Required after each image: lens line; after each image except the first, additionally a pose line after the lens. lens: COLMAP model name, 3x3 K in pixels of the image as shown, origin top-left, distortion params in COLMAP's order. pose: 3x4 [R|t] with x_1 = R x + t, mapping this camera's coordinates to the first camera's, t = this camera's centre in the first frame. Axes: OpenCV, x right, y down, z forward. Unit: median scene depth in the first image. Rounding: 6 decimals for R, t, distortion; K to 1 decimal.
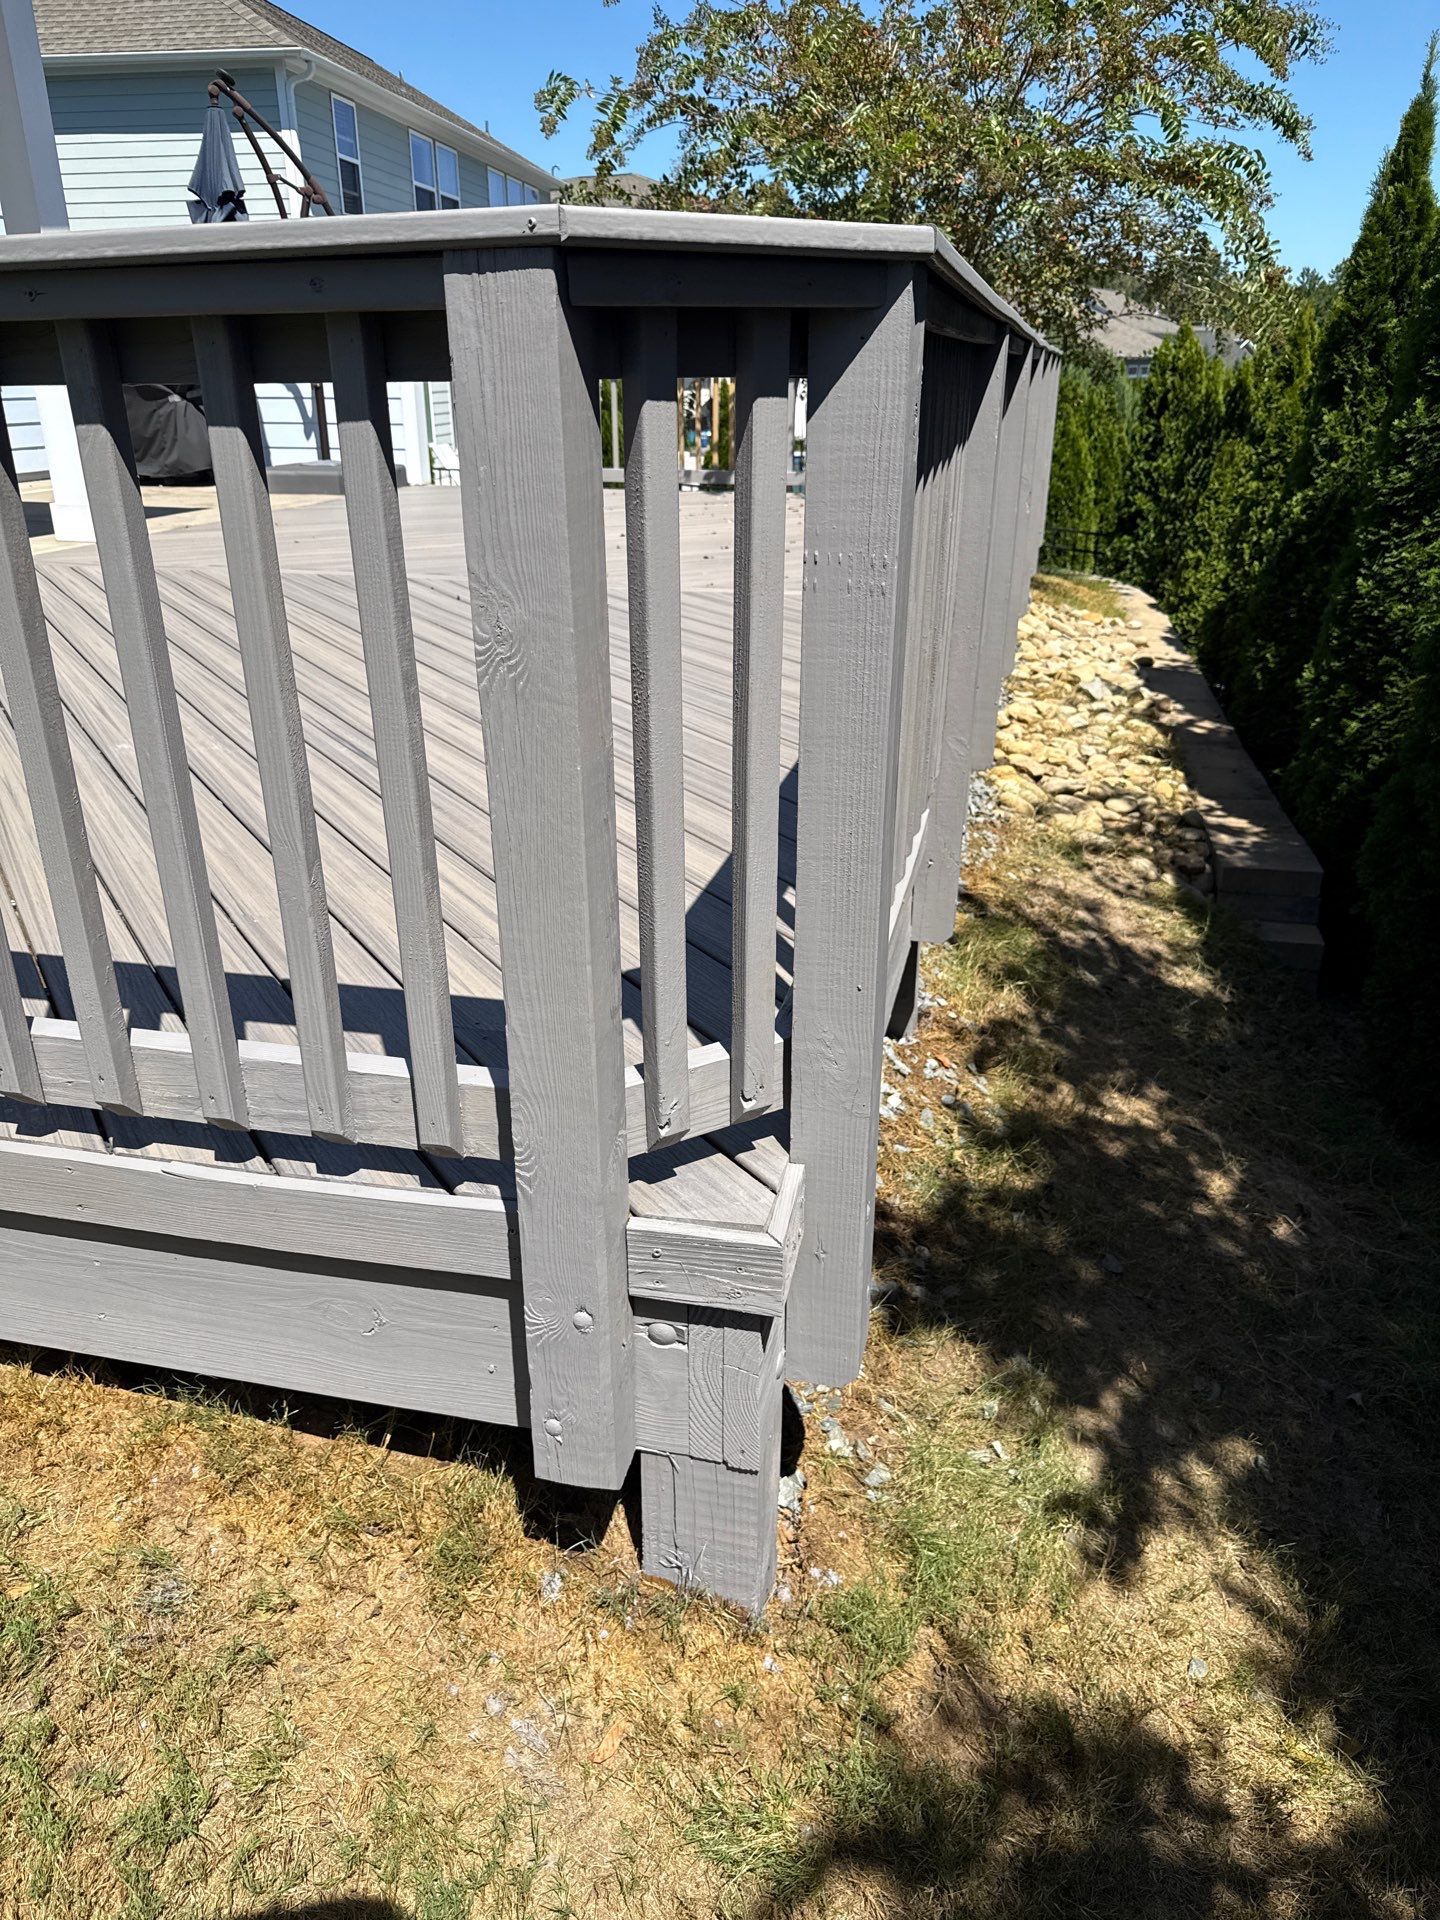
lens RADIAL K [[1423.6, 0, 720.0], [0, 1423.6, 960.0], [0, 0, 1]] dist [0.004751, 0.000498]
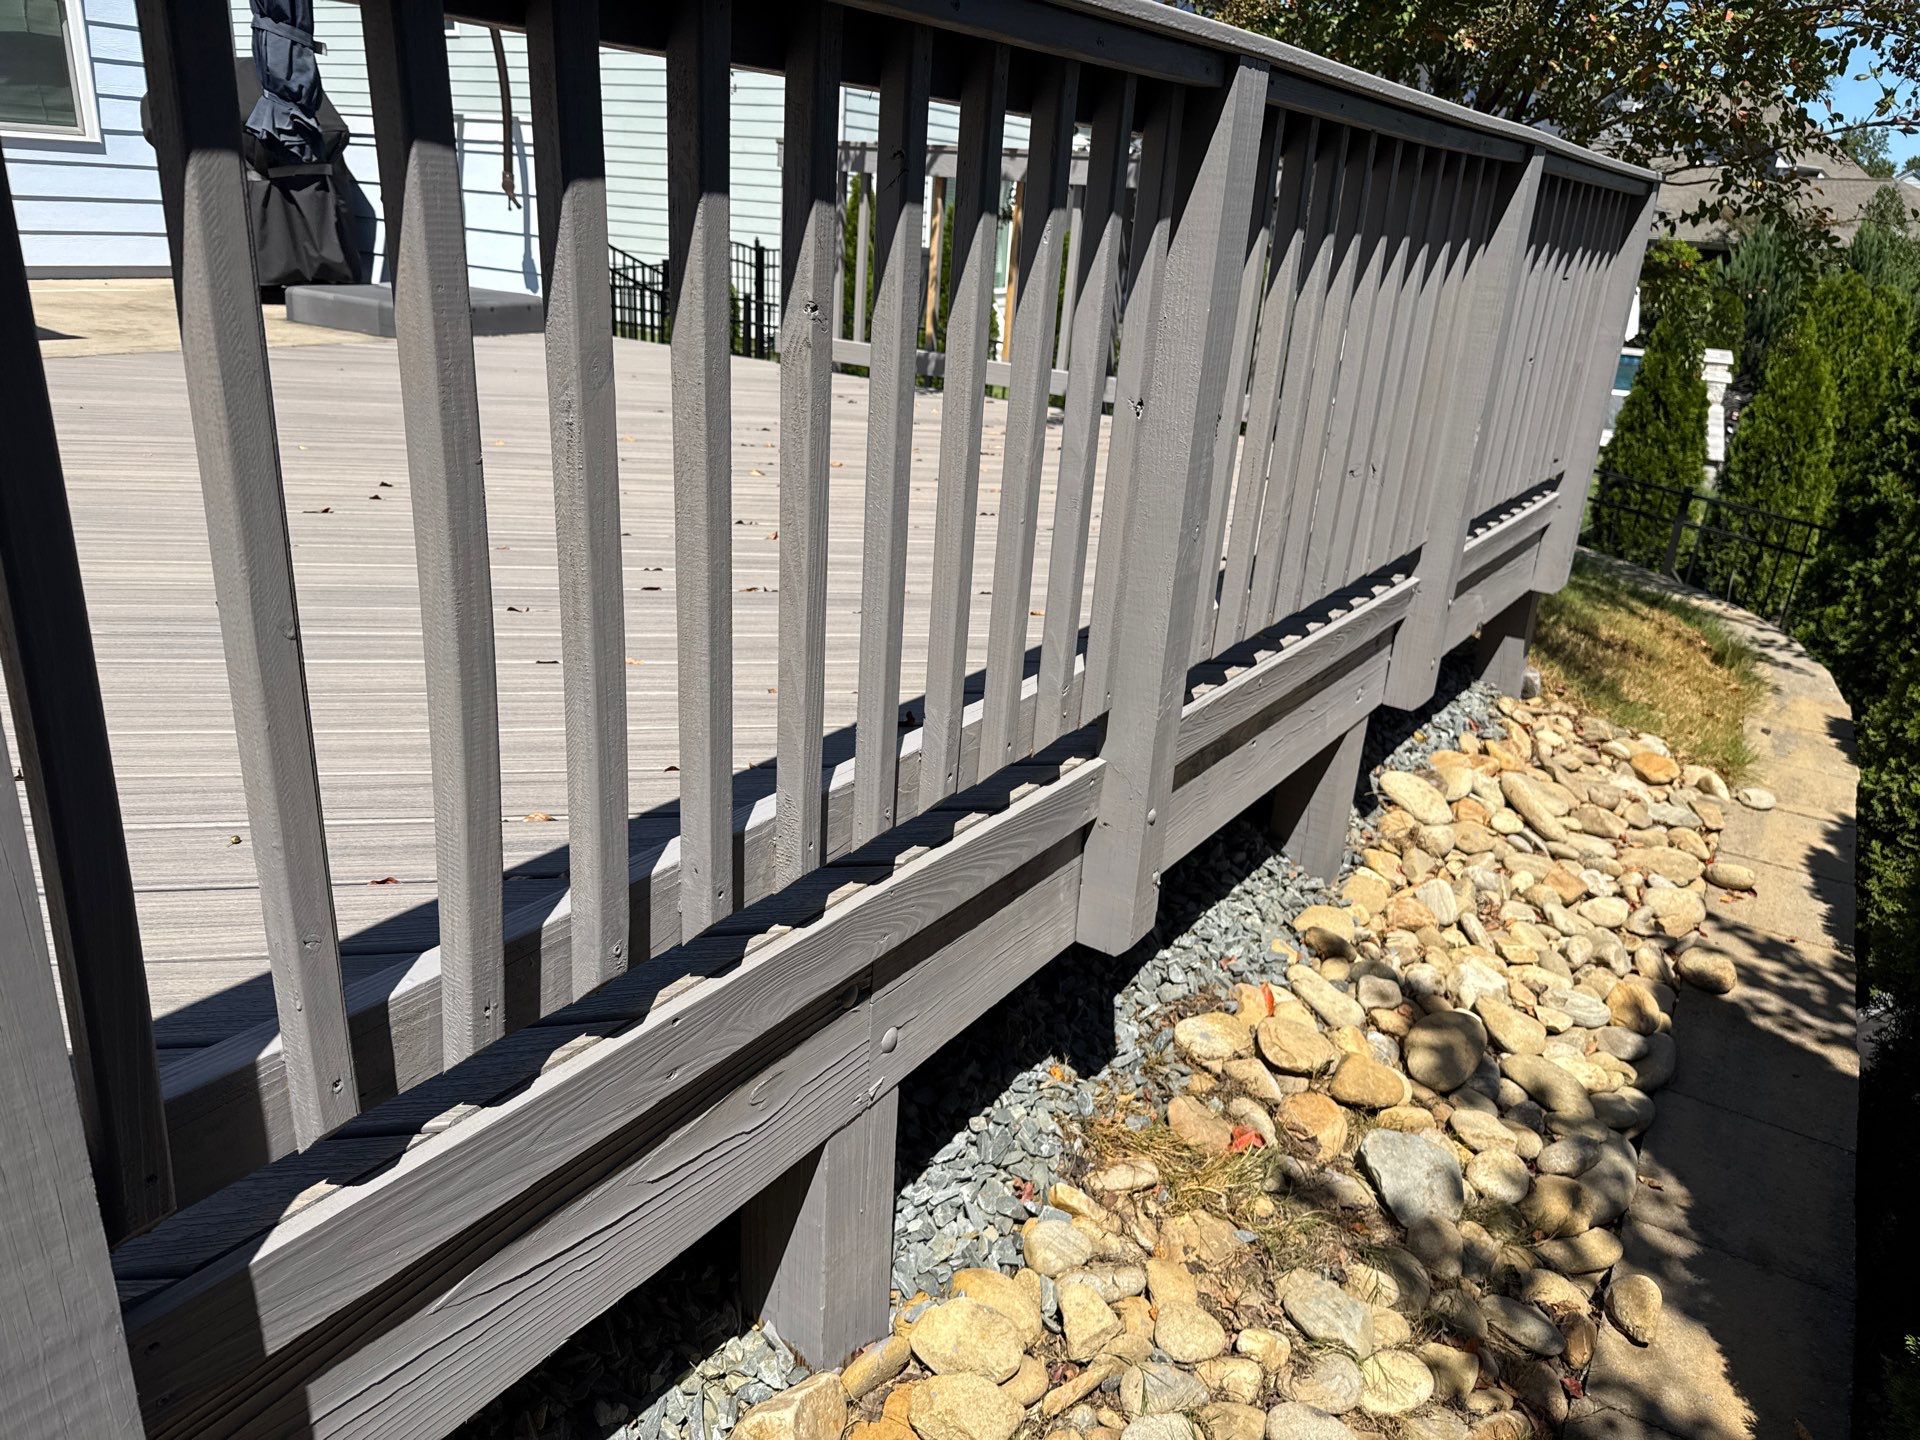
lens RADIAL K [[1423.6, 0, 960.0], [0, 1423.6, 720.0], [0, 0, 1]] dist [0.004751, 0.000498]
pose [[0.935328, 0.179050, -0.305128, 0.164049], [-0.194983, 0.980553, -0.022301, -0.173690], [0.295201, 0.080354, 0.952050, 0.430572]]
